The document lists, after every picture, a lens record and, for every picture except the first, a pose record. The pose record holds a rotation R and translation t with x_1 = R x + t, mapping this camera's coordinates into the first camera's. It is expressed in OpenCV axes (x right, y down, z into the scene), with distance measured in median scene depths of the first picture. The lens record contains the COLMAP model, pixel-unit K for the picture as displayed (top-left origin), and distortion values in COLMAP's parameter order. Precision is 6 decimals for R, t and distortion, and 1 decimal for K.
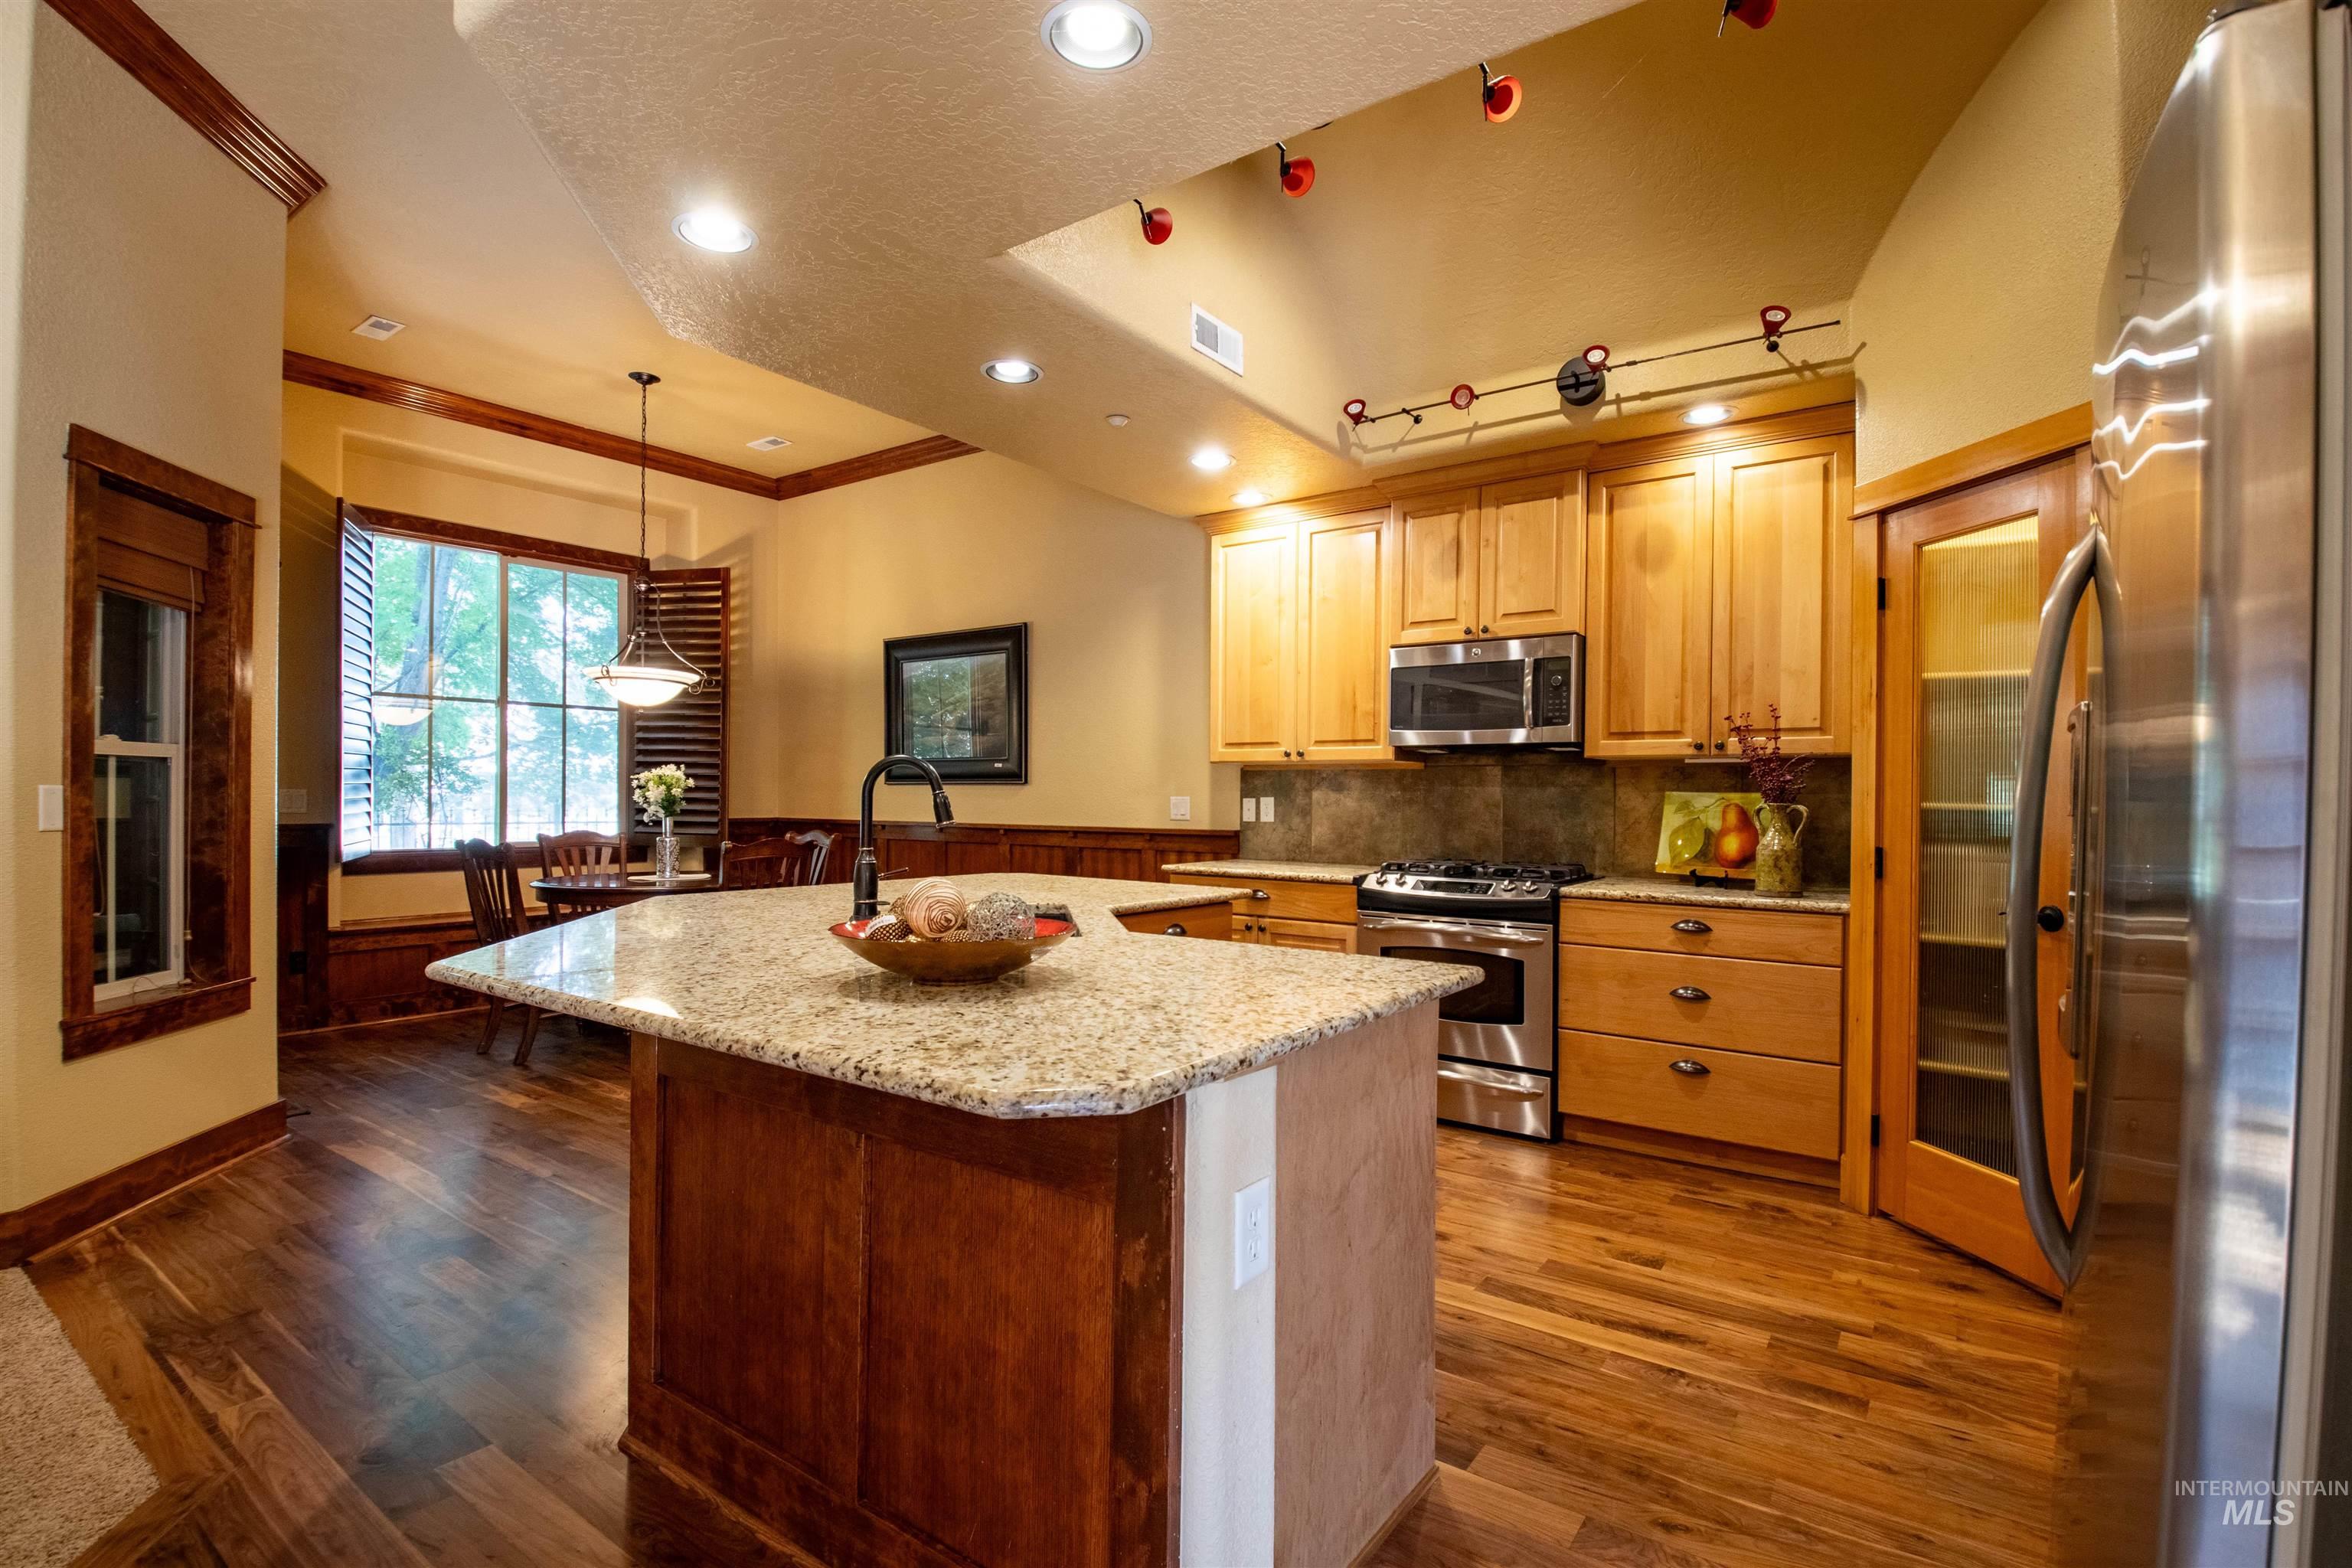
lens RADIAL K [[1106.7, 0, 1153.7], [0, 1106.7, 807.0], [0, 0, 1]] dist [0.005910, -0.004270]
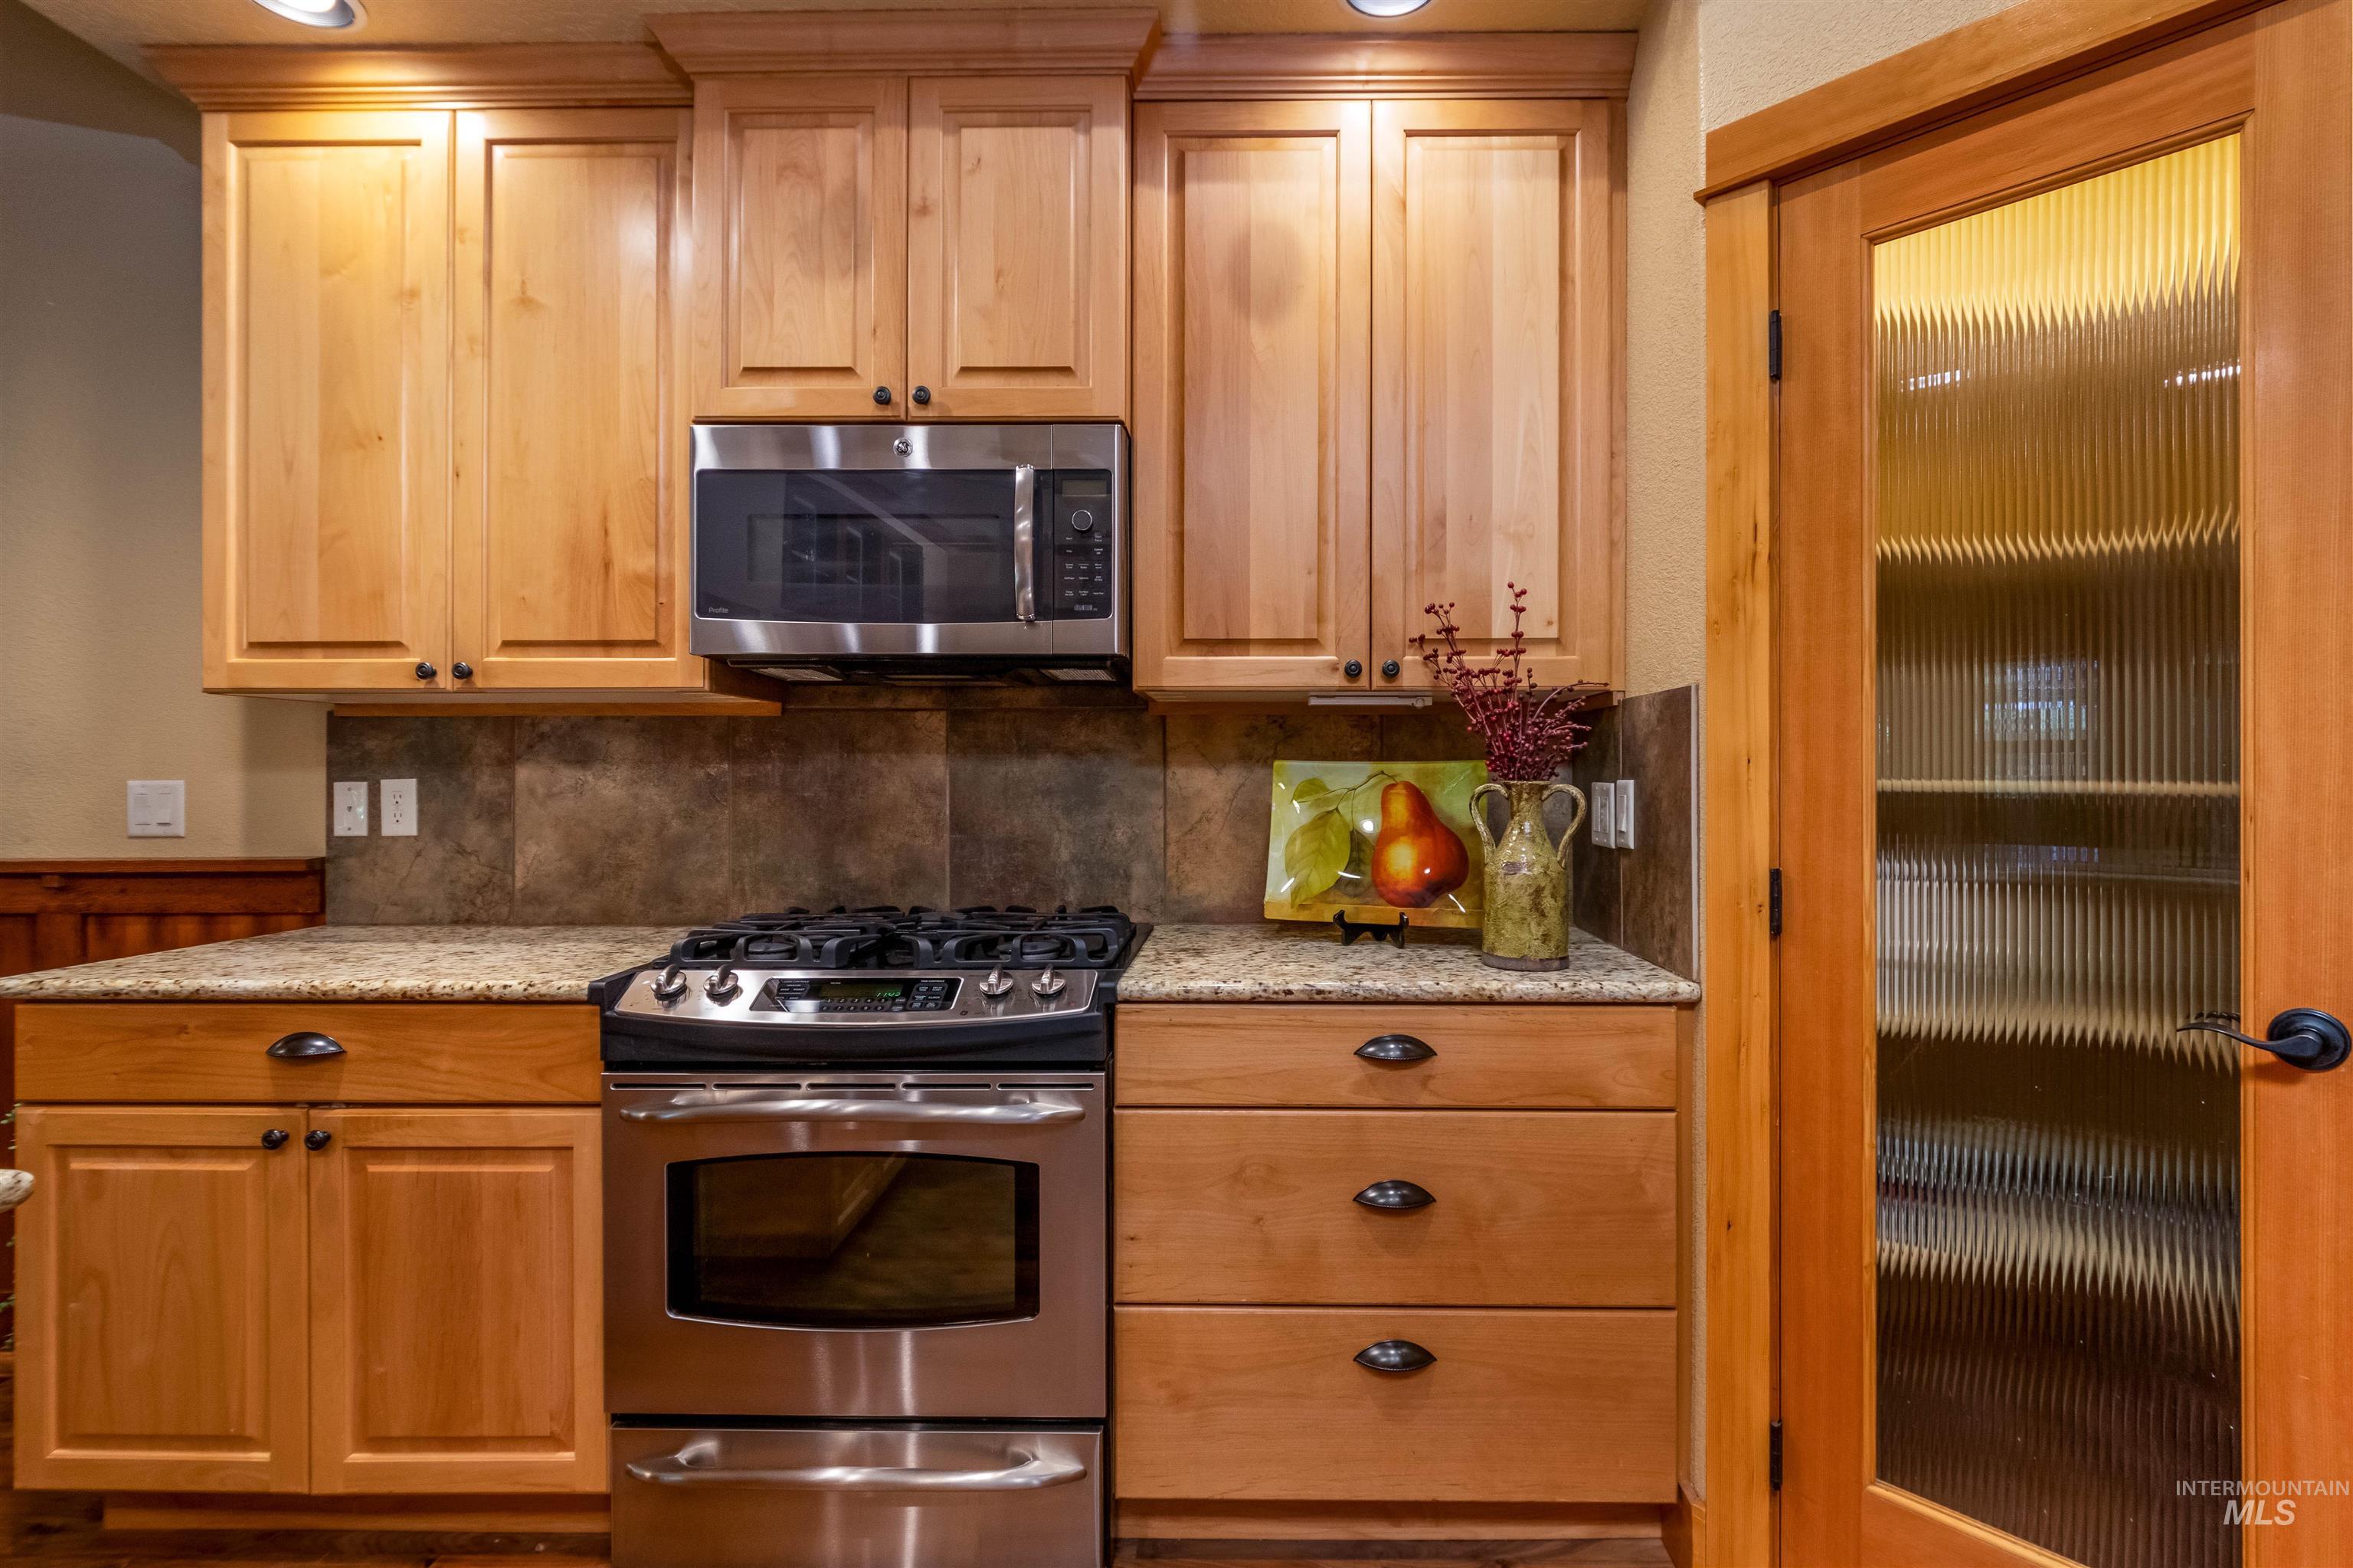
lens RADIAL K [[1107.2, 0, 1243.4], [0, 1107.2, 768.2], [0, 0, 1]] dist [0.005910, -0.004270]
pose [[0.803270, -0.004084, 0.595601, 0.139883], [0.014137, 0.999826, -0.012210, -0.004119], [-0.595448, 0.018228, 0.803187, 0.582204]]
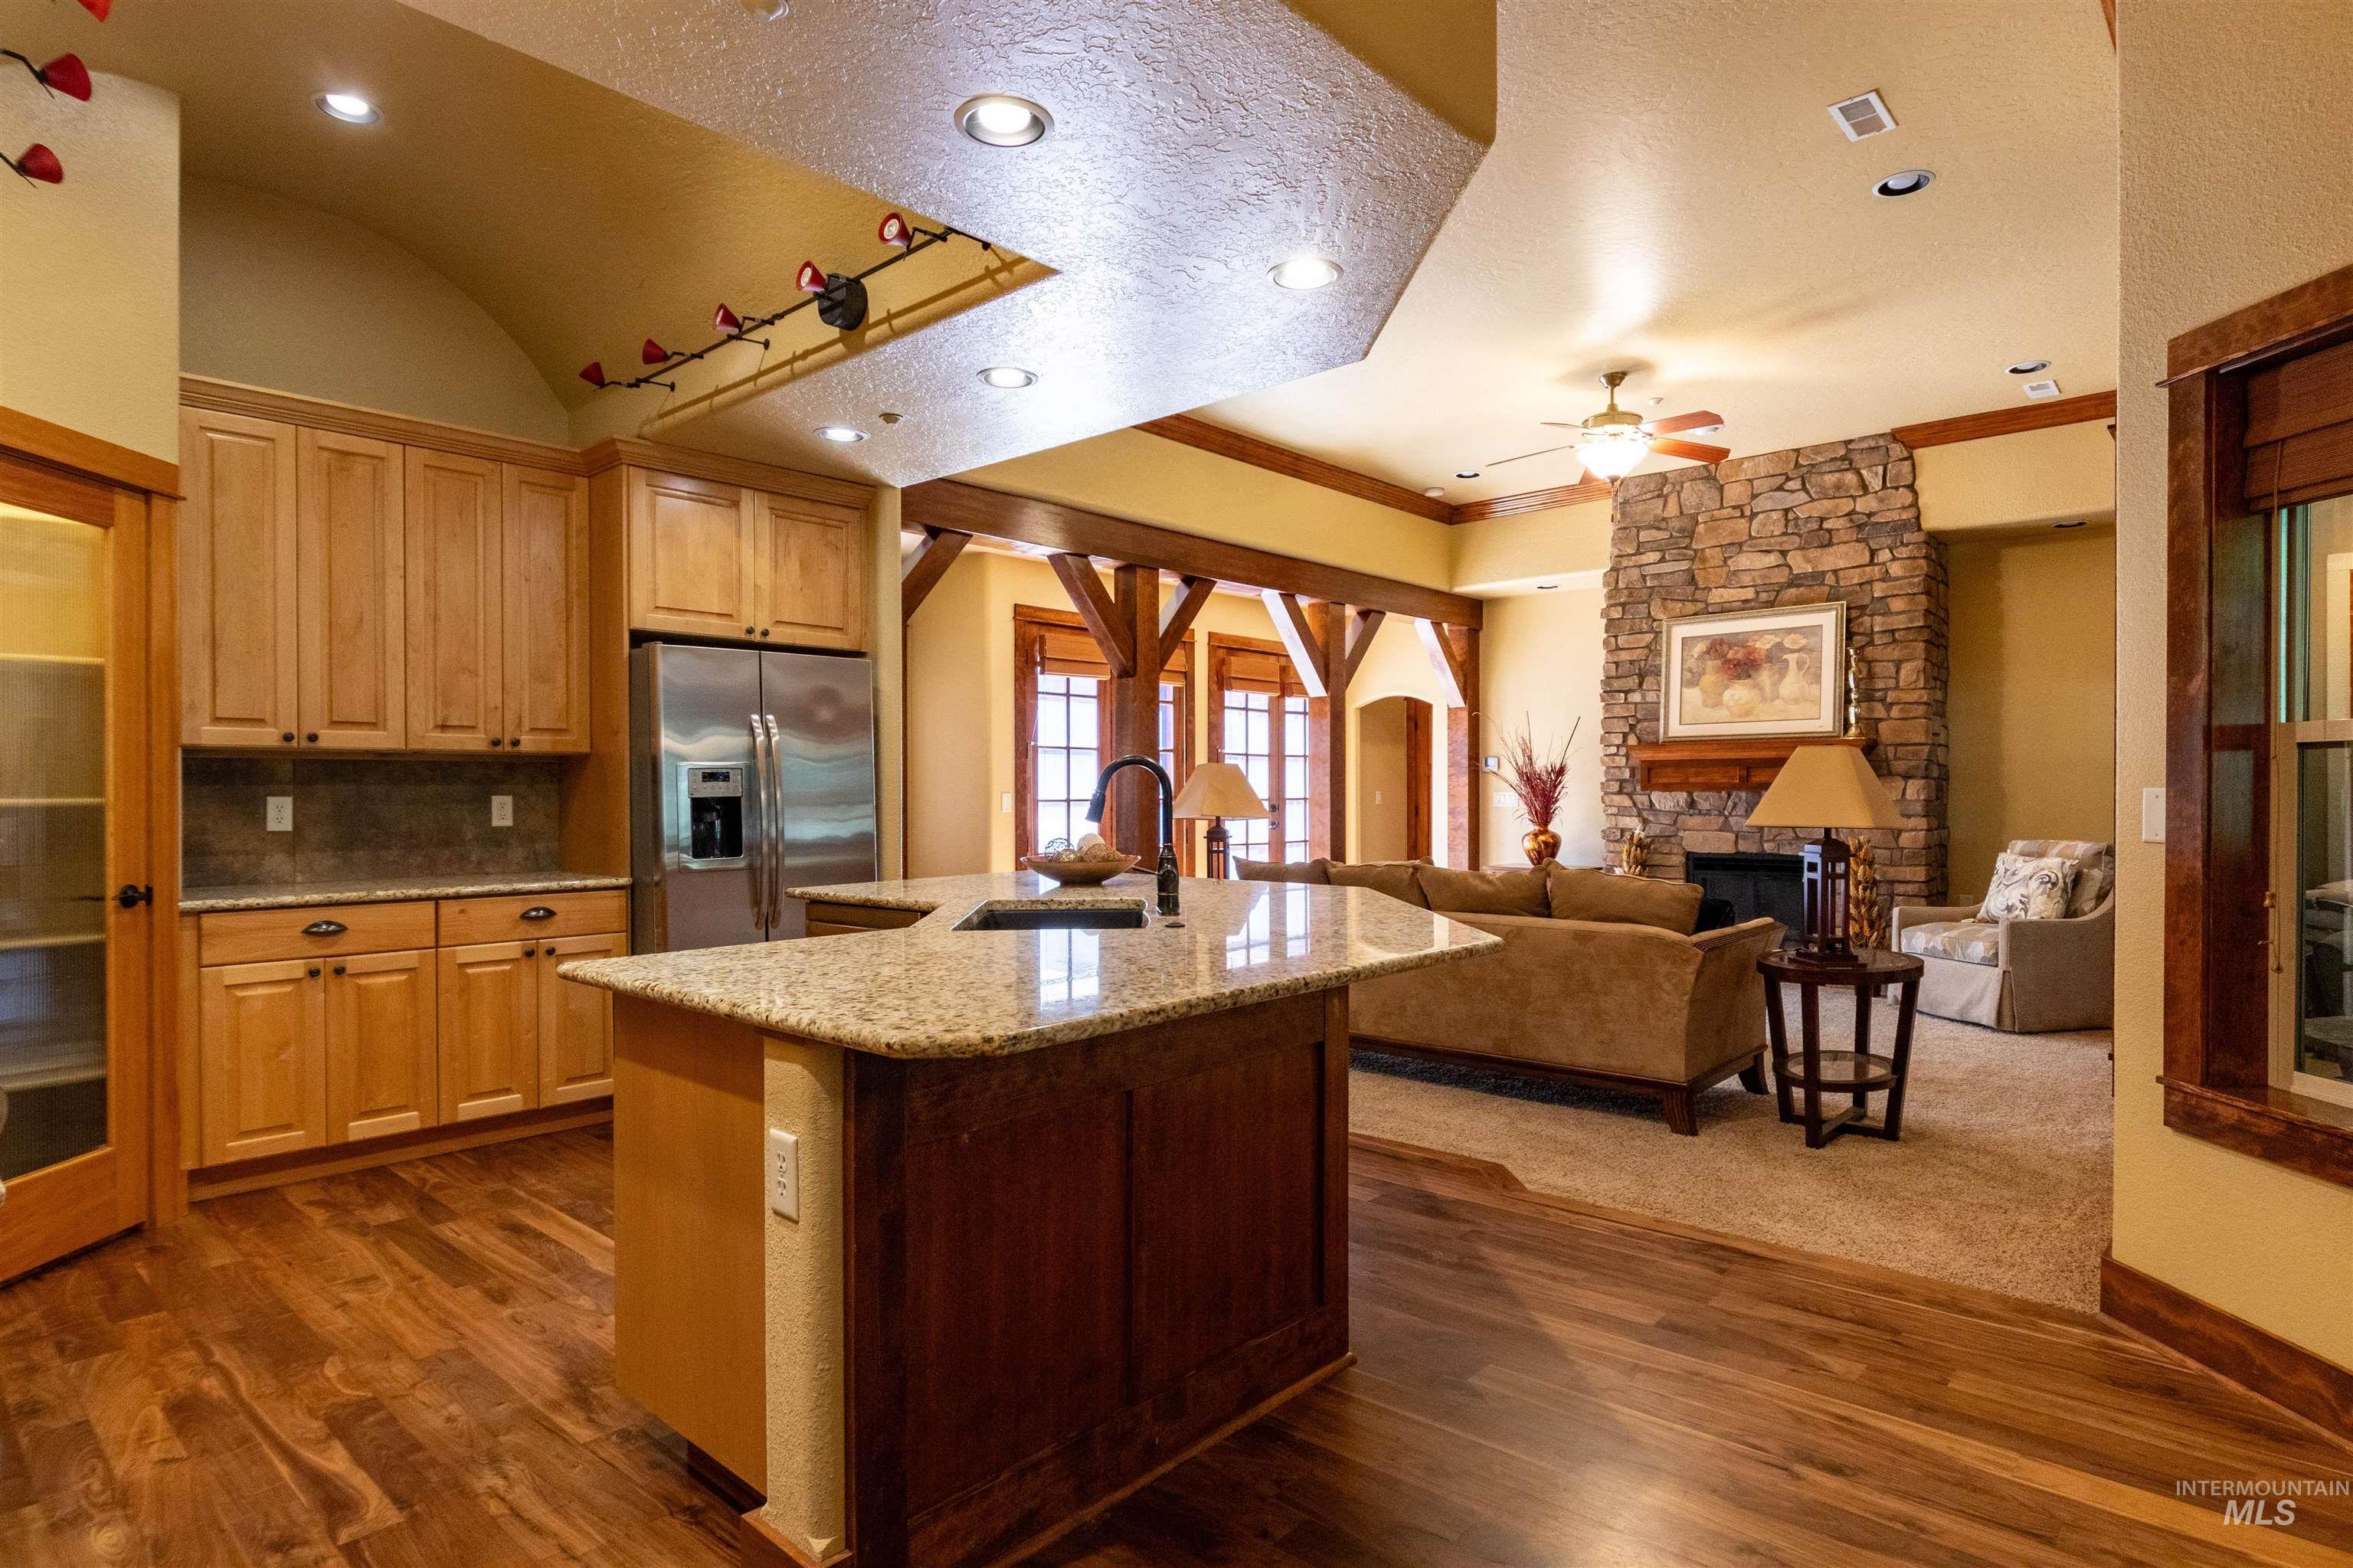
lens RADIAL K [[1238.0, 0, 1188.4], [0, 1238.0, 803.0], [0, 0, 1]] dist [-0.012426, -0.001910]
pose [[-0.995686, -0.005177, 0.092645, -0.239611], [-0.003370, 0.999801, 0.019644, -0.015712], [-0.092729, 0.019247, -0.995505, 1.337121]]
